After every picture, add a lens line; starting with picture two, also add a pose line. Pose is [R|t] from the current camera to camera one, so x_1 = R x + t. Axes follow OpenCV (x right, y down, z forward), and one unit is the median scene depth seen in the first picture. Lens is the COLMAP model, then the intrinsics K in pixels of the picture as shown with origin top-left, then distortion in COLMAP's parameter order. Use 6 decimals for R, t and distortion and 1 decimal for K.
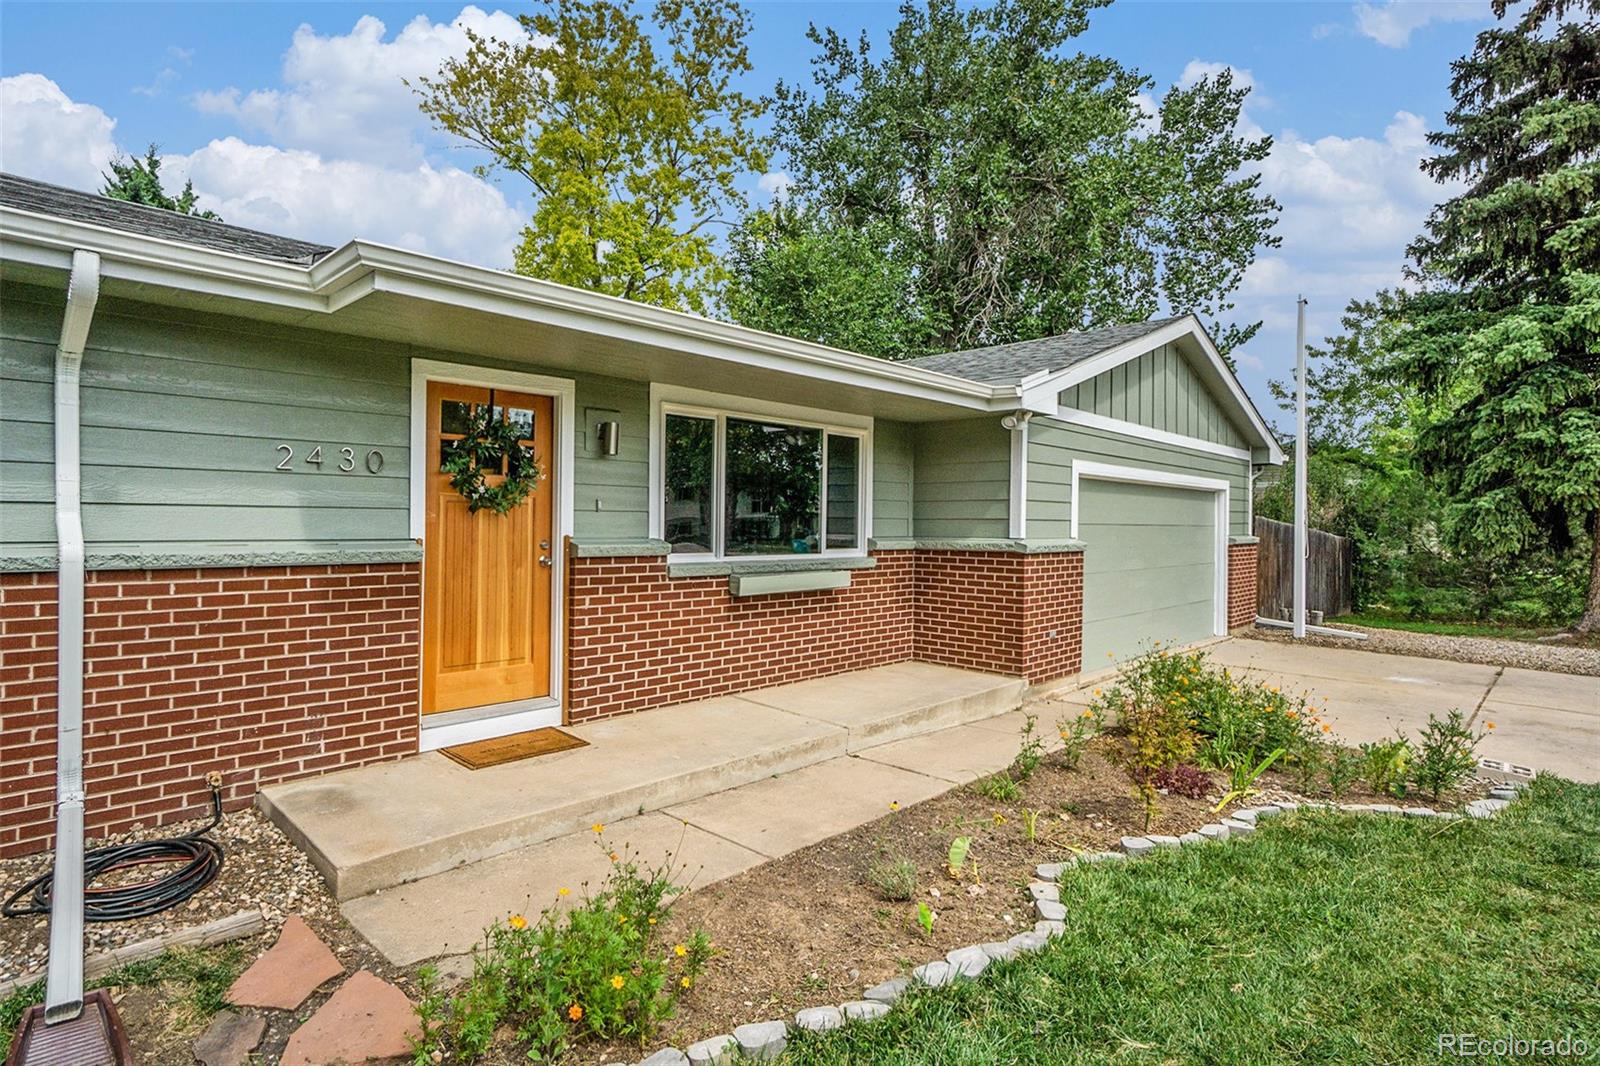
lens RADIAL K [[820.8, 0, 799.5], [0, 820.8, 521.7], [0, 0, 1]] dist [-0.000828, -0.000632]
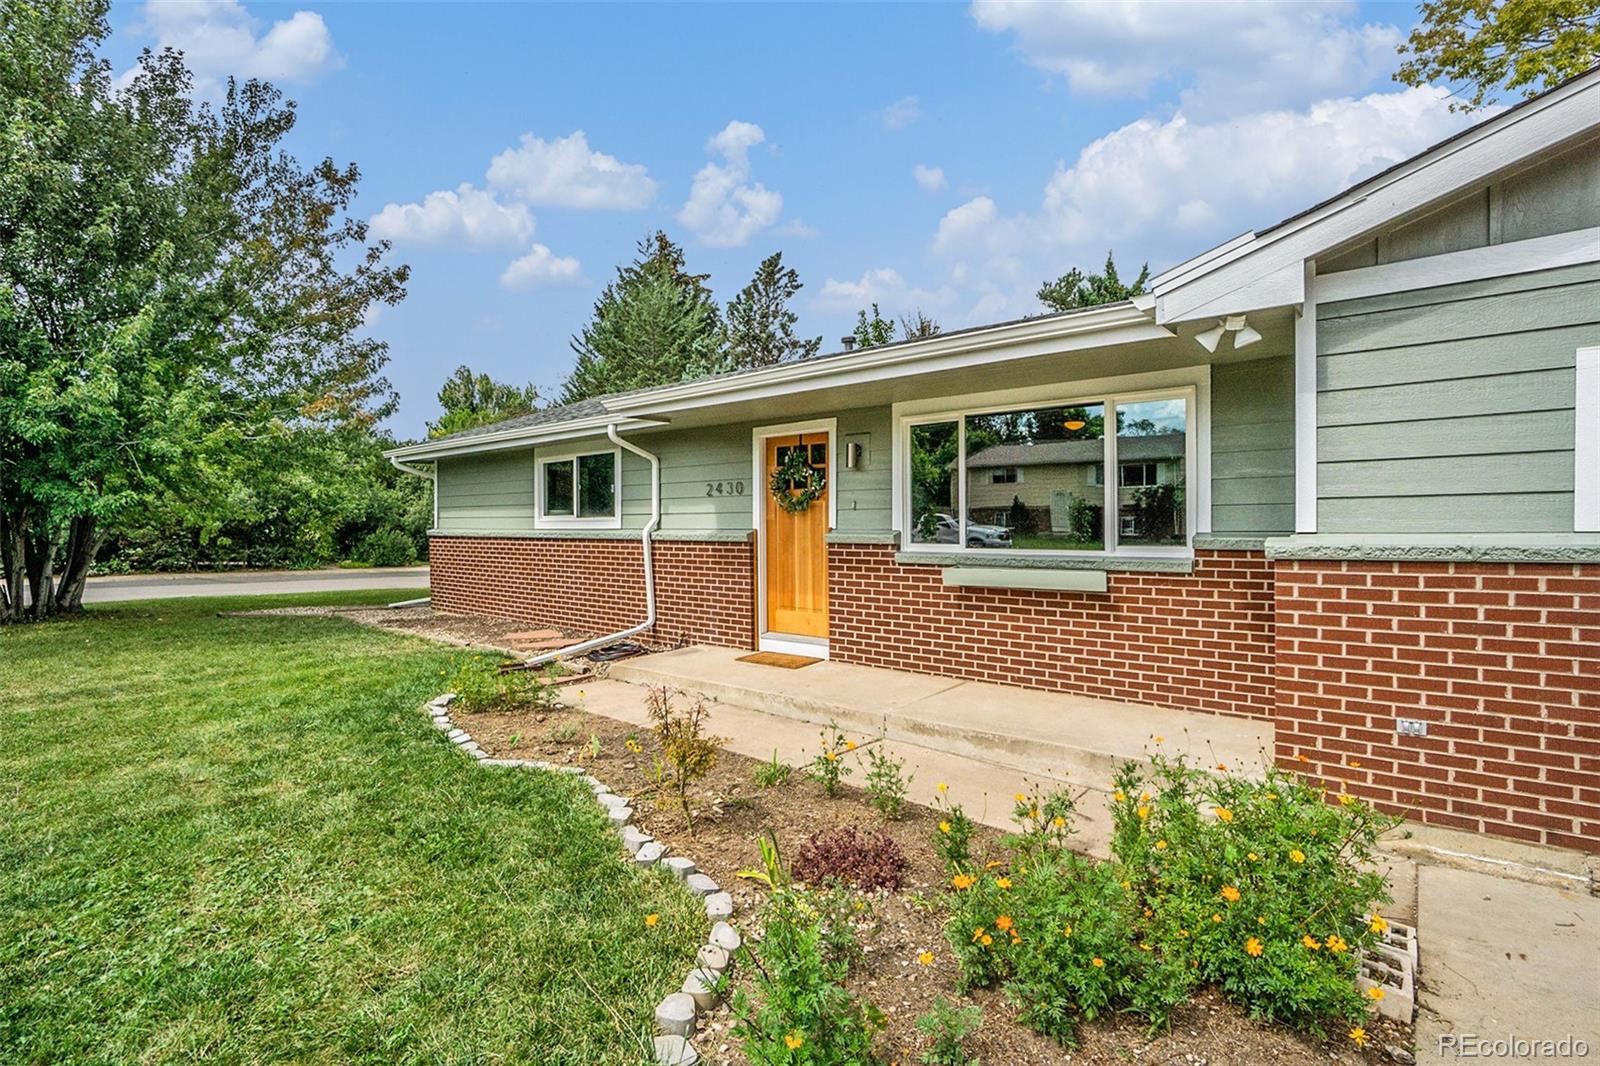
lens RADIAL K [[758.0, 0, 795.0], [0, 758.0, 535.7], [0, 0, 1]] dist [-0.014378, 0.000550]
pose [[0.080348, 0.002199, -0.996764, 0.722000], [0.004908, 0.999985, 0.002602, 0.018965], [0.996755, -0.005102, 0.080336, 0.590087]]
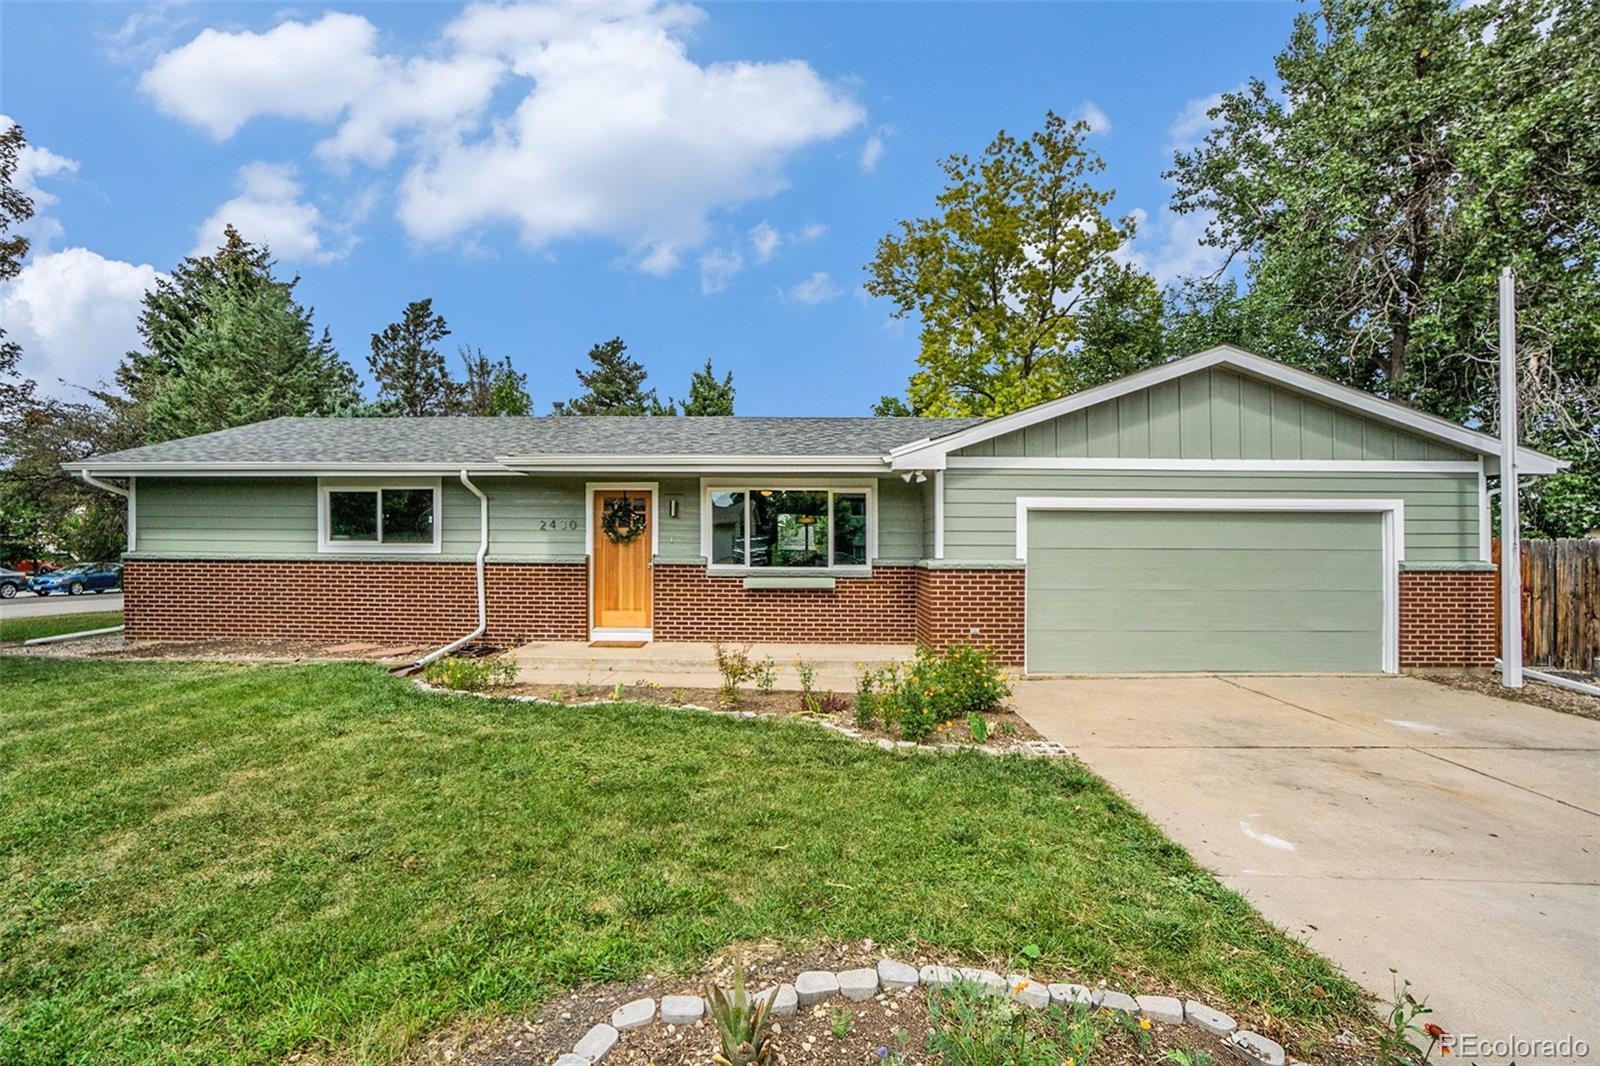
lens RADIAL K [[687.5, 0, 794.0], [0, 687.5, 547.3], [0, 0, 1]] dist [-0.026258, 0.000411]
pose [[0.674390, -0.008612, -0.738325, 0.924696], [0.000733, 0.999939, -0.010994, 0.013359], [0.738375, 0.006873, 0.674356, 0.034225]]
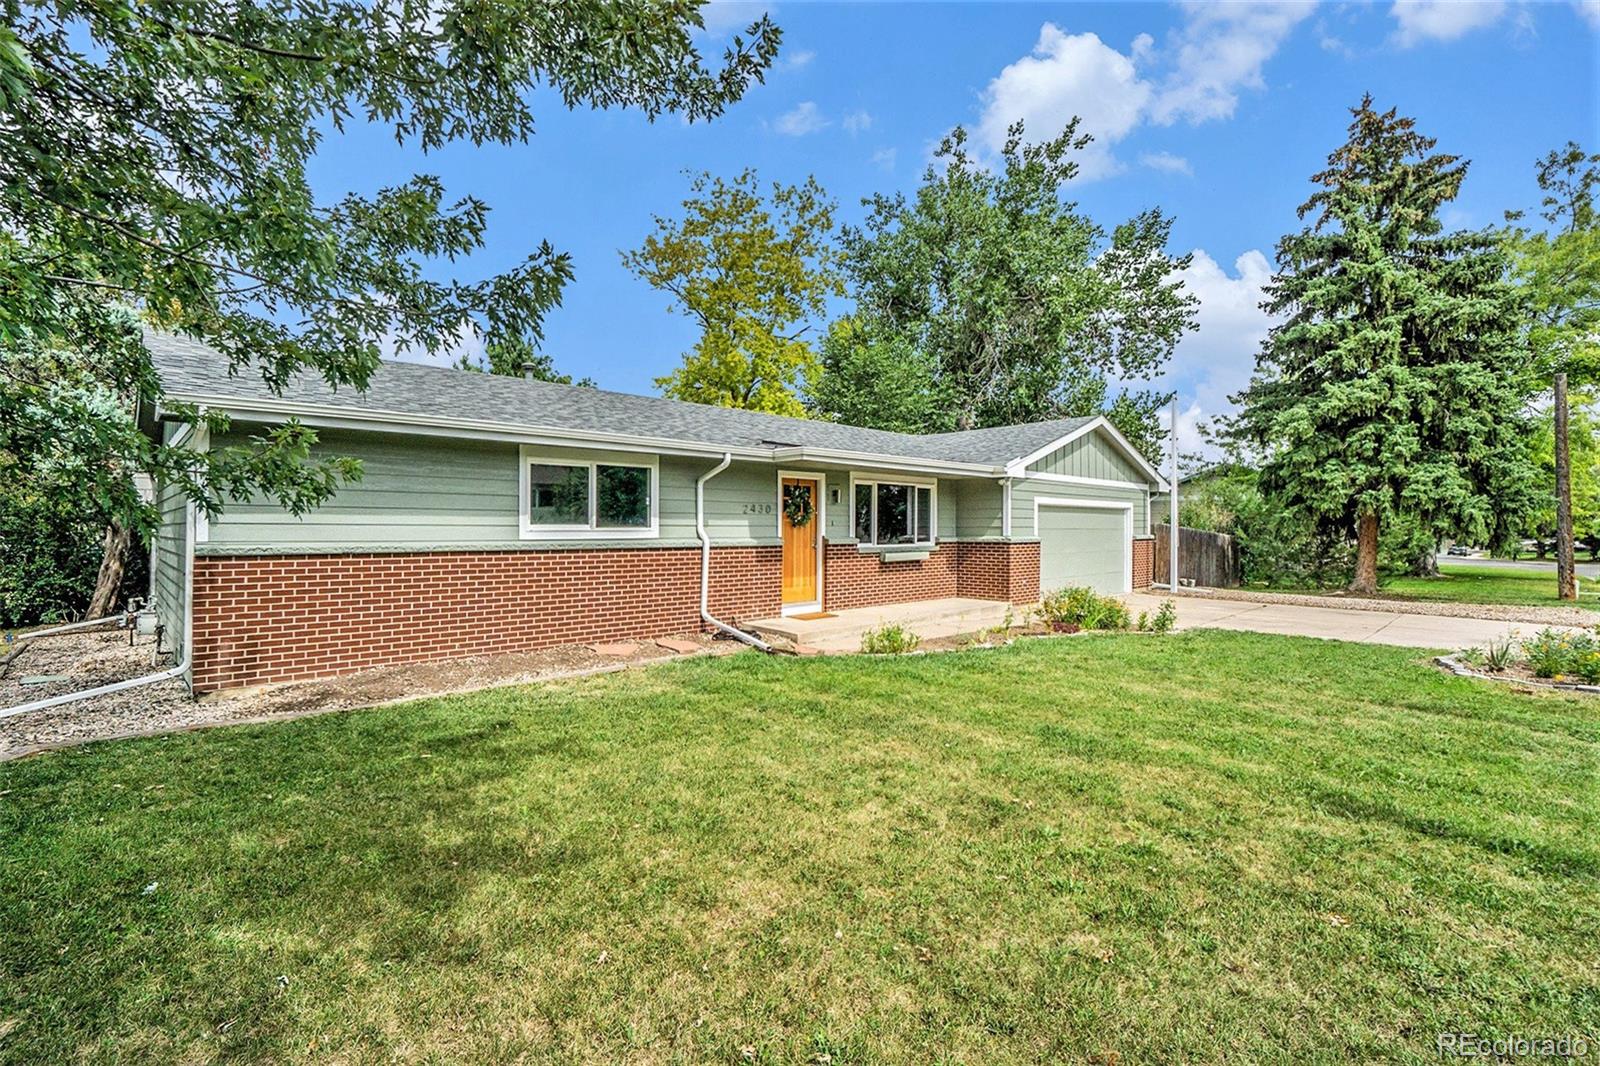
lens RADIAL K [[729.0, 0, 814.3], [0, 729.0, 527.5], [0, 0, 1]] dist [-0.001749, 0.000176]
pose [[0.999821, -0.009842, -0.016157, -0.192753], [0.009827, 0.999951, -0.001001, -0.004504], [0.016166, 0.000842, 0.999869, -0.855006]]
